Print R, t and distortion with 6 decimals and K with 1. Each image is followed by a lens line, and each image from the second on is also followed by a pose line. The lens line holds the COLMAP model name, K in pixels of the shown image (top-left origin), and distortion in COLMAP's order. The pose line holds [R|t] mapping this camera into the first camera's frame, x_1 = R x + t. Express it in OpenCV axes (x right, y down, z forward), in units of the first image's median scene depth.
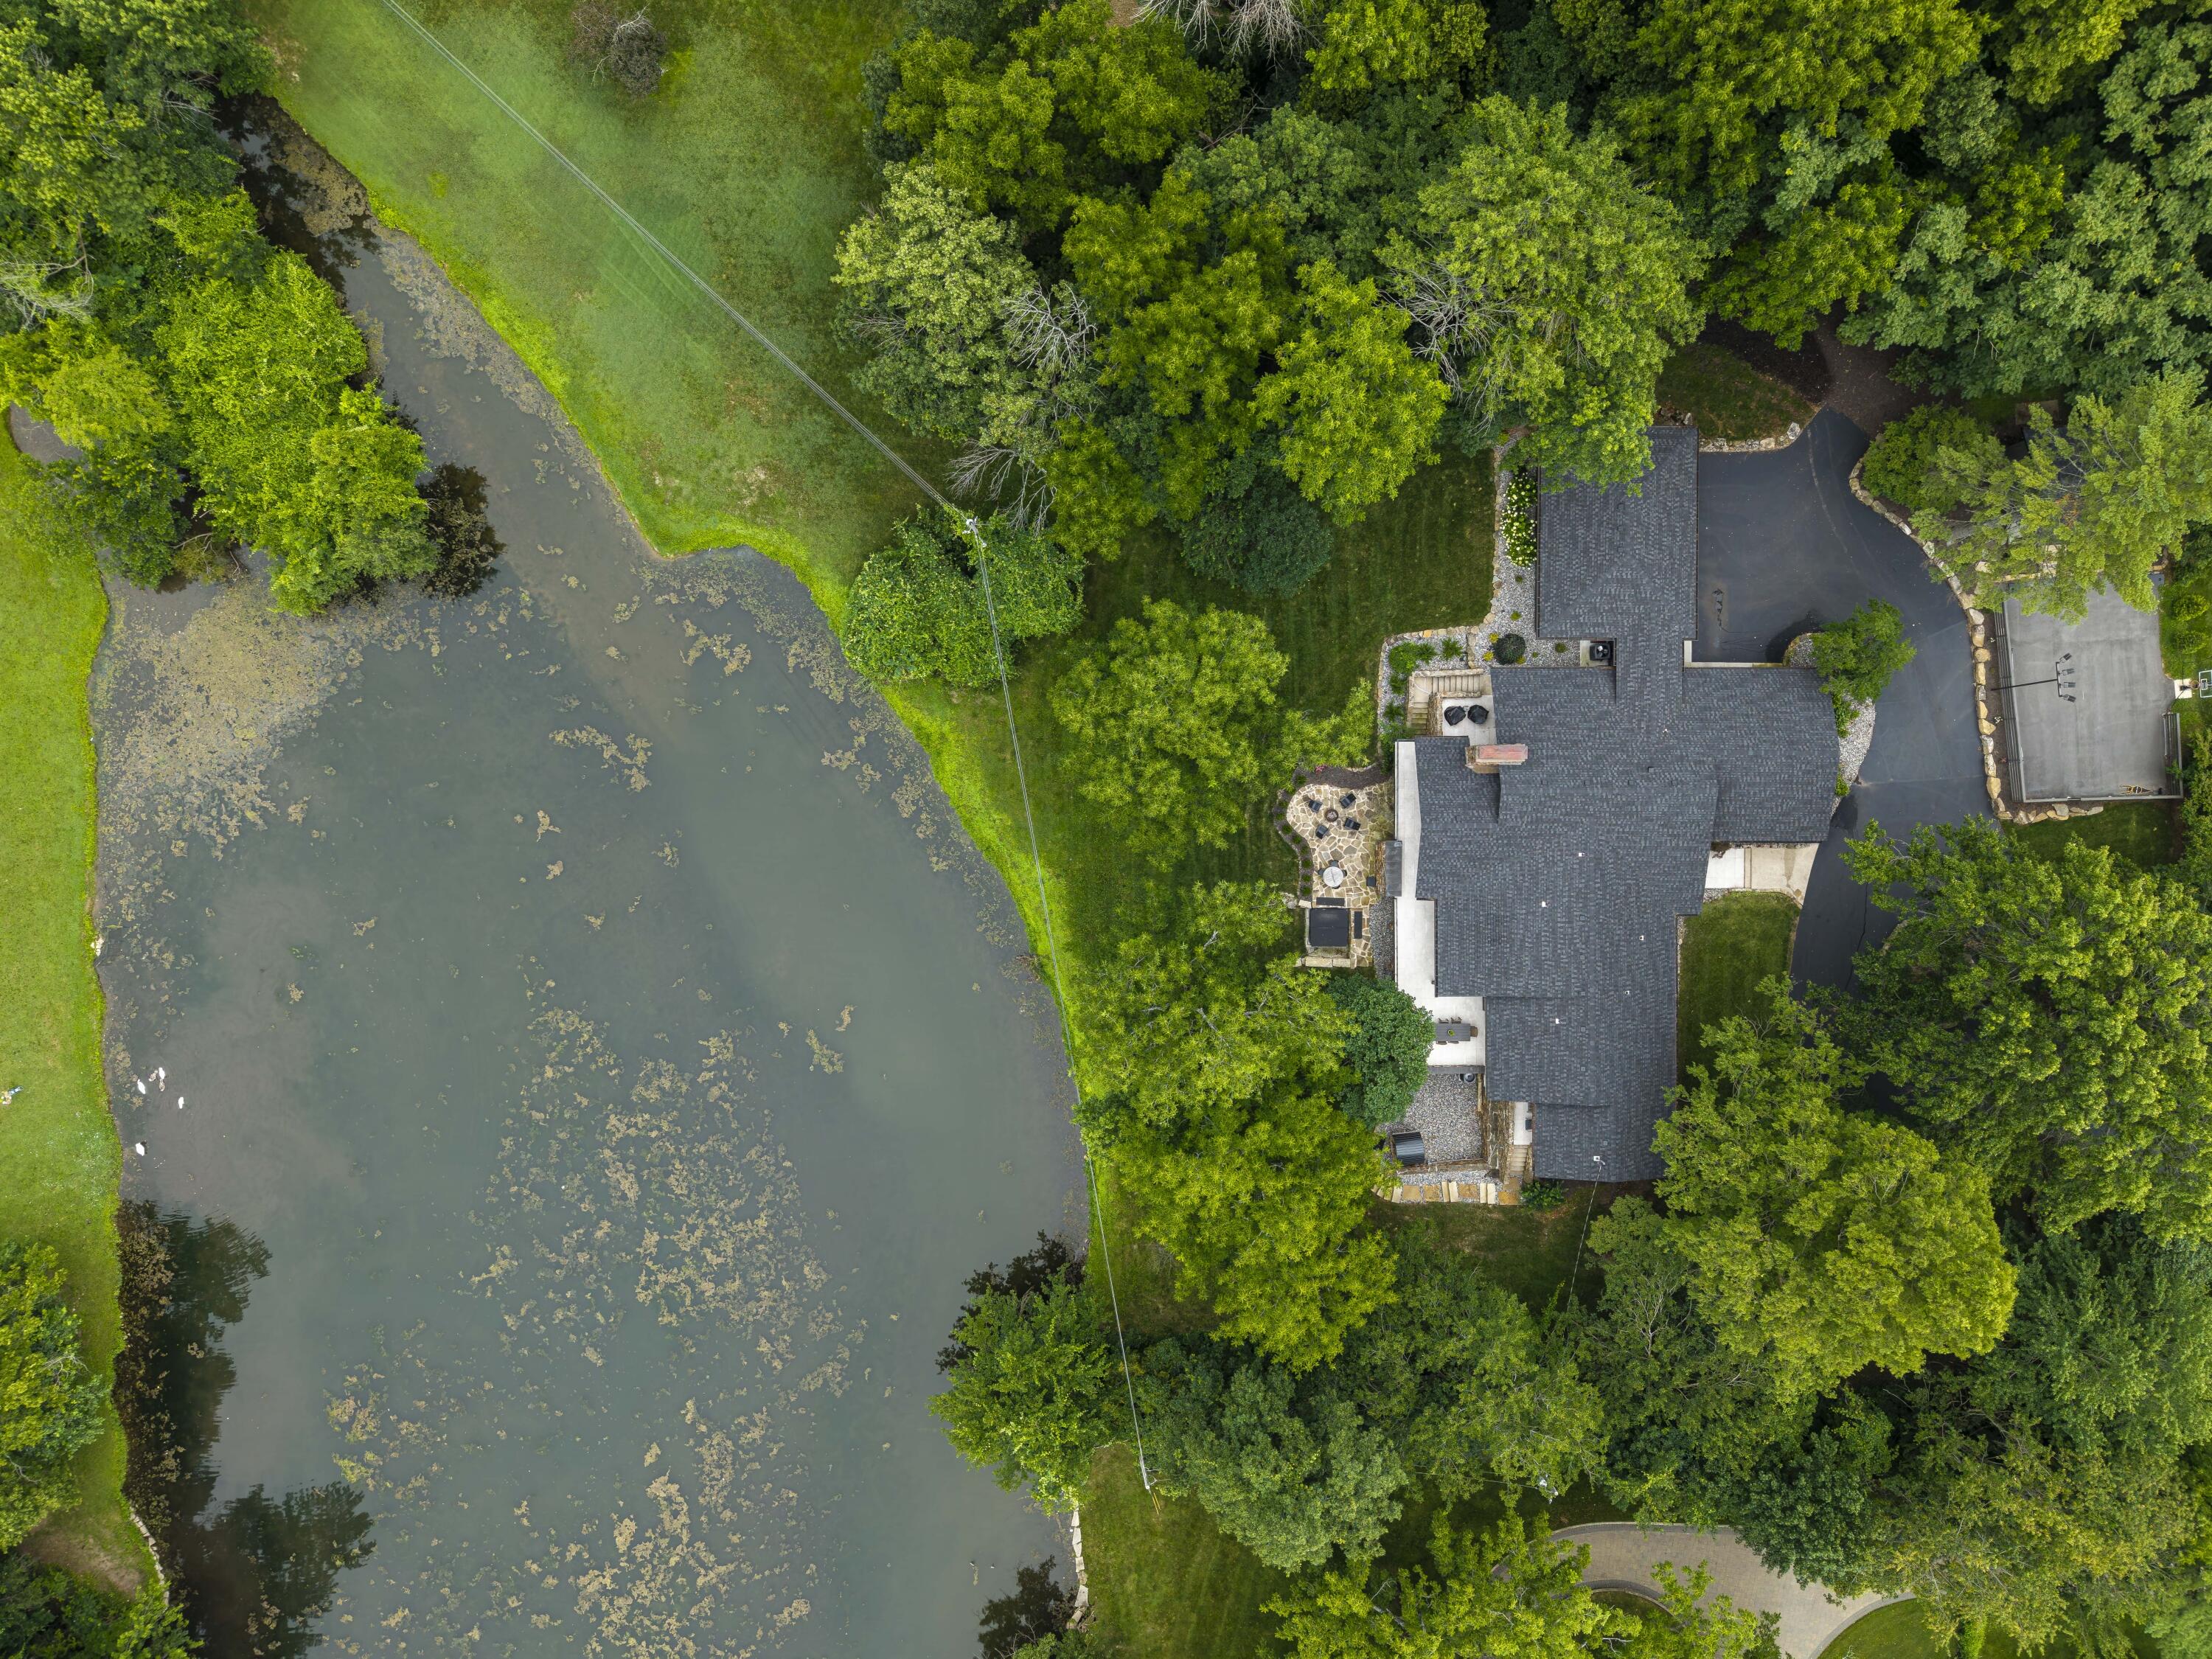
lens RADIAL K [[1482.0, 0, 1101.3], [0, 1482.0, 842.0], [0, 0, 1]] dist [0.020565, -0.019093]
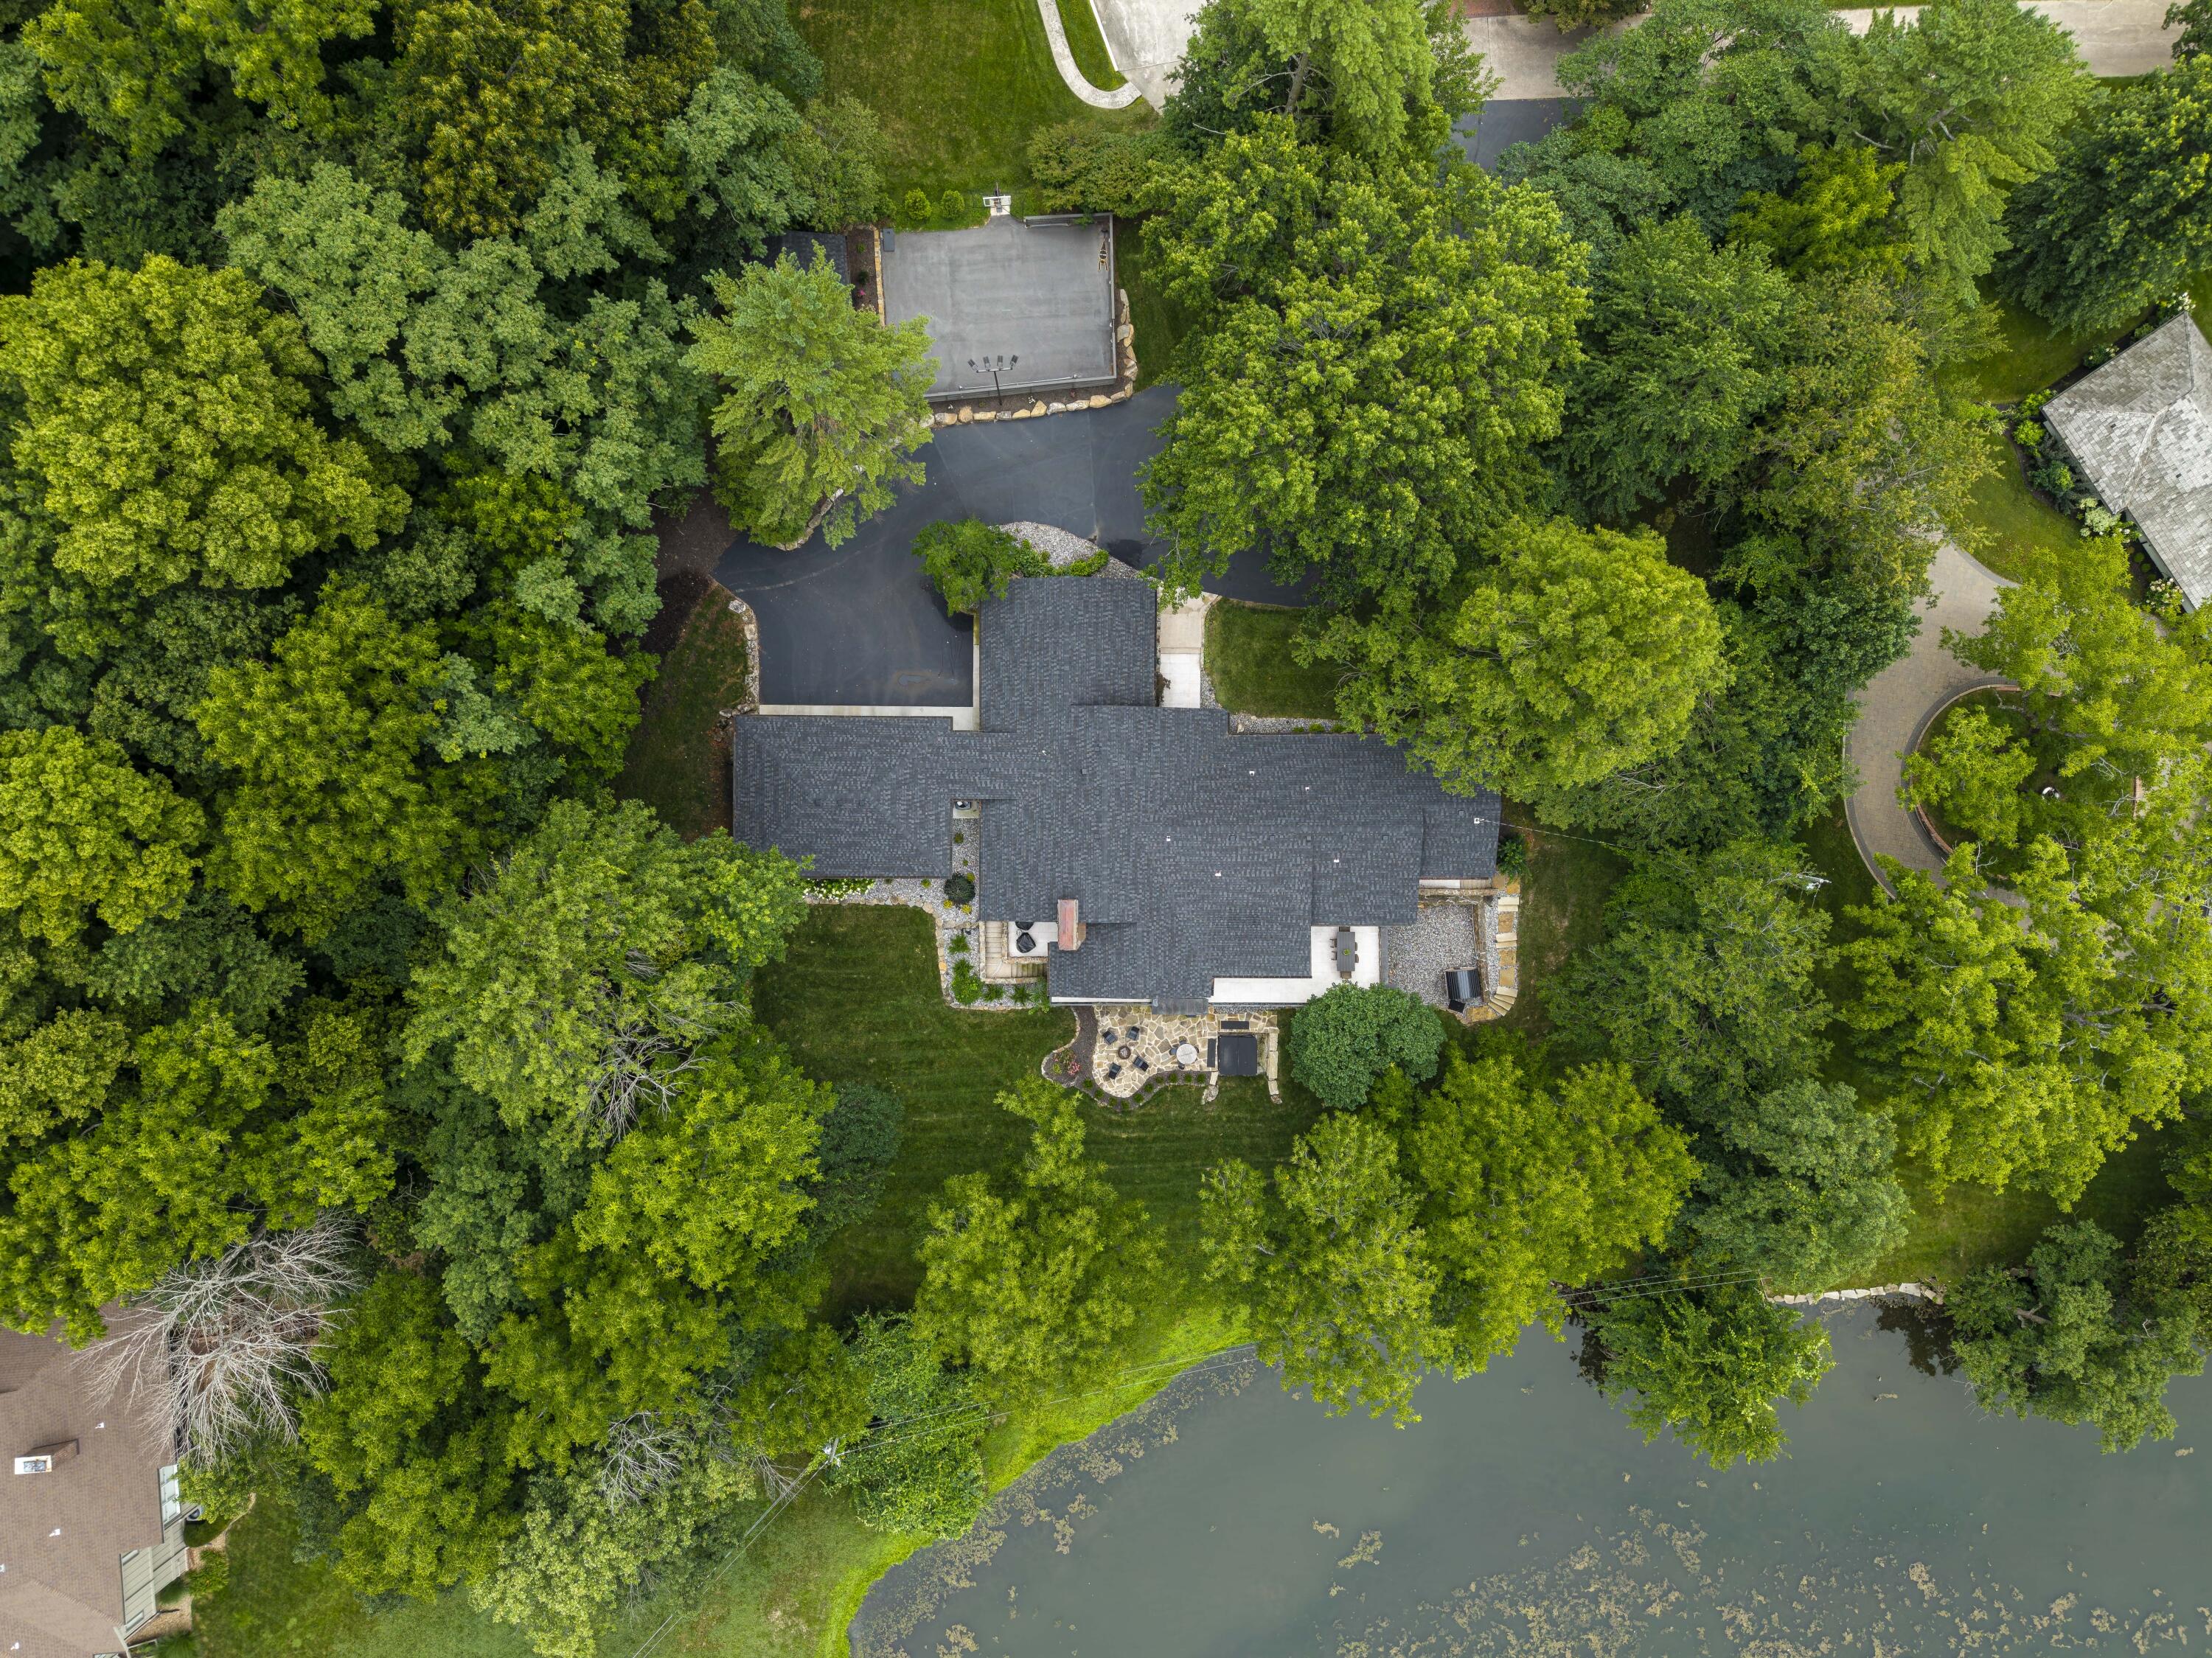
lens RADIAL K [[1451.9, 0, 1106.0], [0, 1451.9, 894.1], [0, 0, 1]] dist [0.050592, -0.073902]
pose [[0.002846, -0.999900, -0.013875, 0.287391], [0.999993, 0.002815, 0.002288, -0.034178], [-0.002248, -0.013882, 0.999901, 0.032568]]
